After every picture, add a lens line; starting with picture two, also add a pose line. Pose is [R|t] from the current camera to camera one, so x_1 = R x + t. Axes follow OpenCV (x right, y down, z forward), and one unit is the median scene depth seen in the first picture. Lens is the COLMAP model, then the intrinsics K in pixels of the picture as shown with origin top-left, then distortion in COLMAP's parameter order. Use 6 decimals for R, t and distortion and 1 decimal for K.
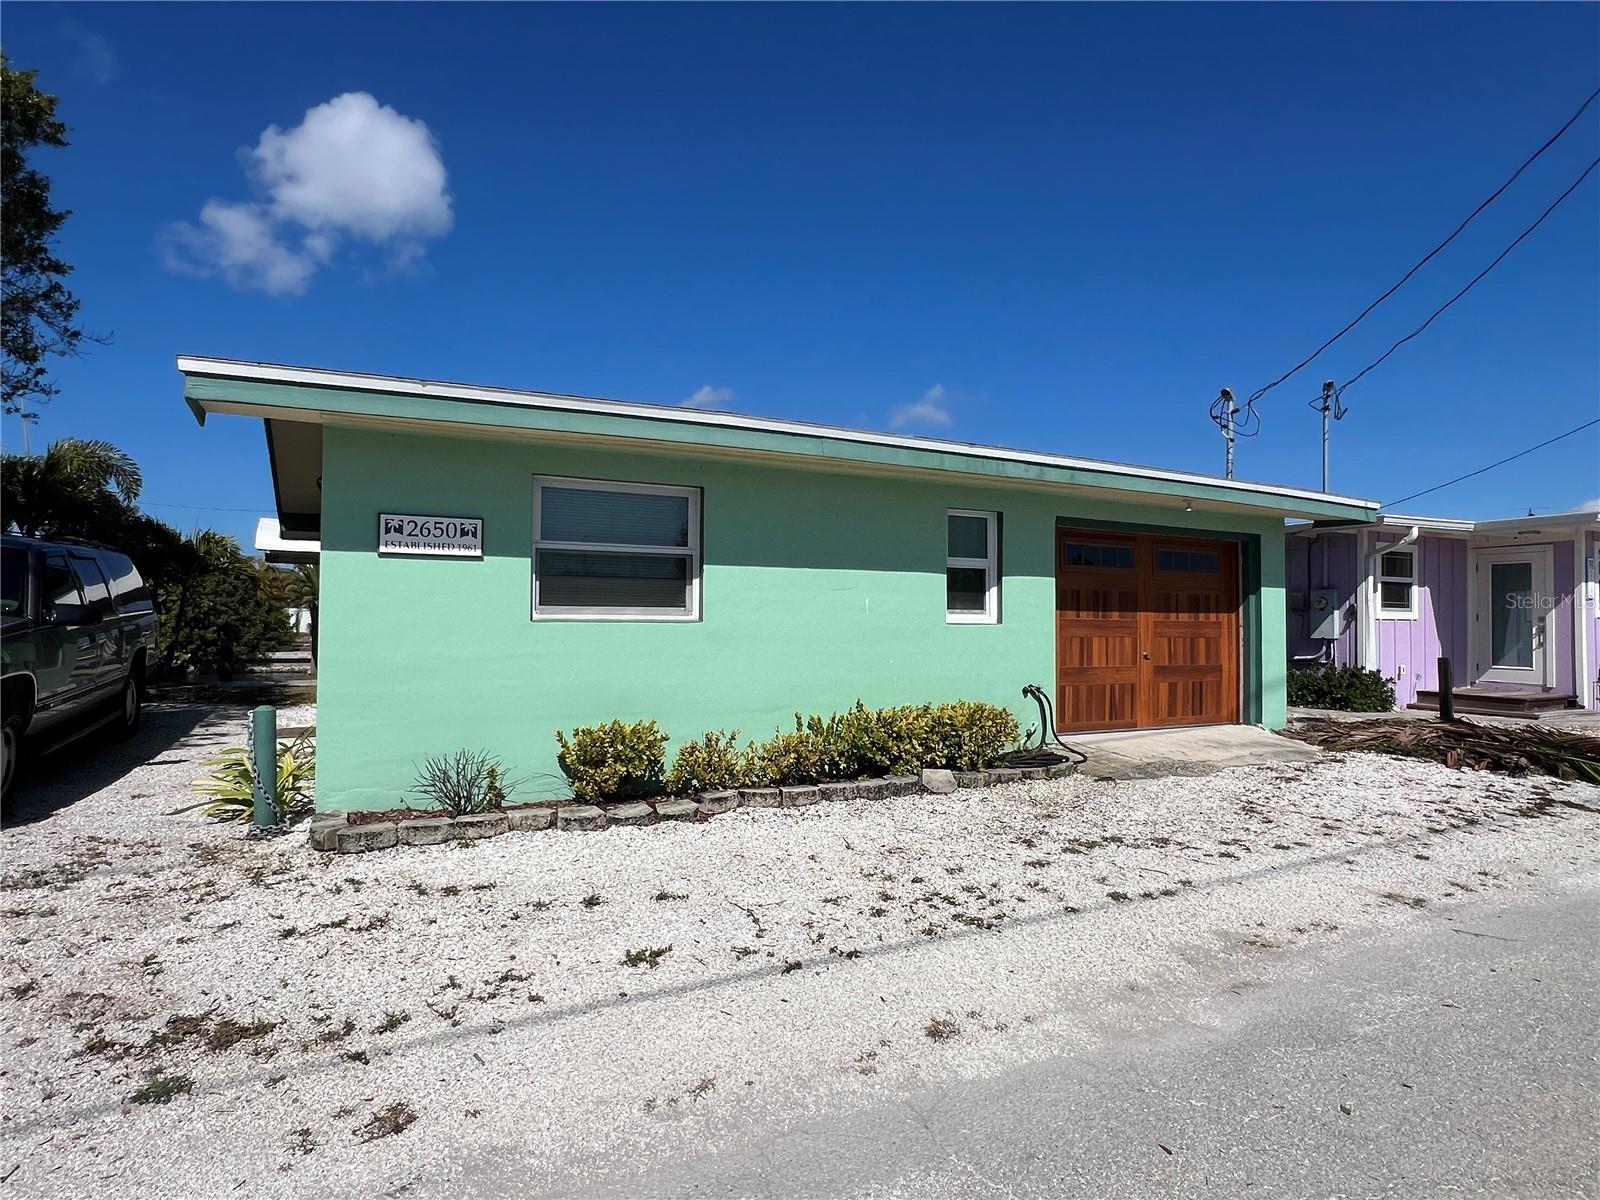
lens RADIAL K [[885.5, 0, 800.0], [0, 885.5, 600.0], [0, 0, 1]] dist [-0.000318, -0.000028]
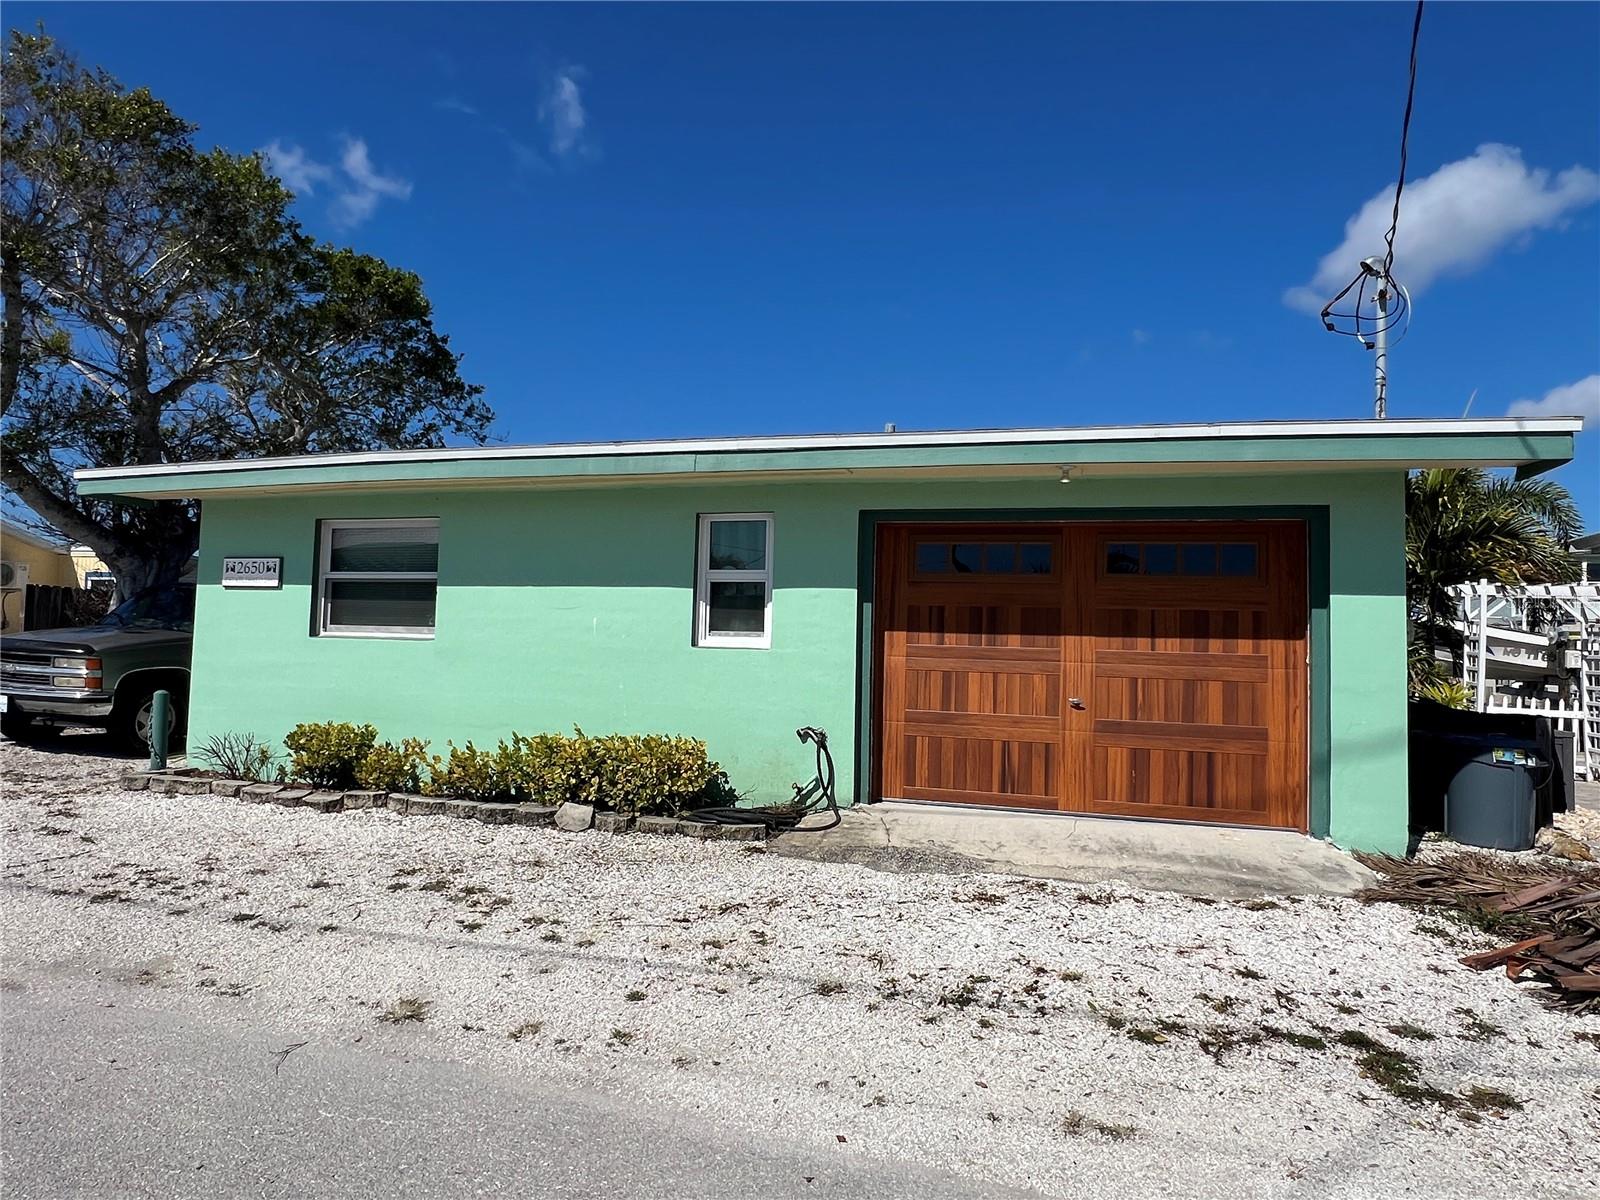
lens RADIAL K [[954.9, 0, 800.0], [0, 954.9, 600.0], [0, 0, 1]] dist [-0.000601, 0.000453]
pose [[0.716436, -0.022269, -0.697298, 0.843484], [-0.004078, 0.999340, -0.036105, 0.013856], [0.697641, 0.028711, 0.715872, 0.381361]]
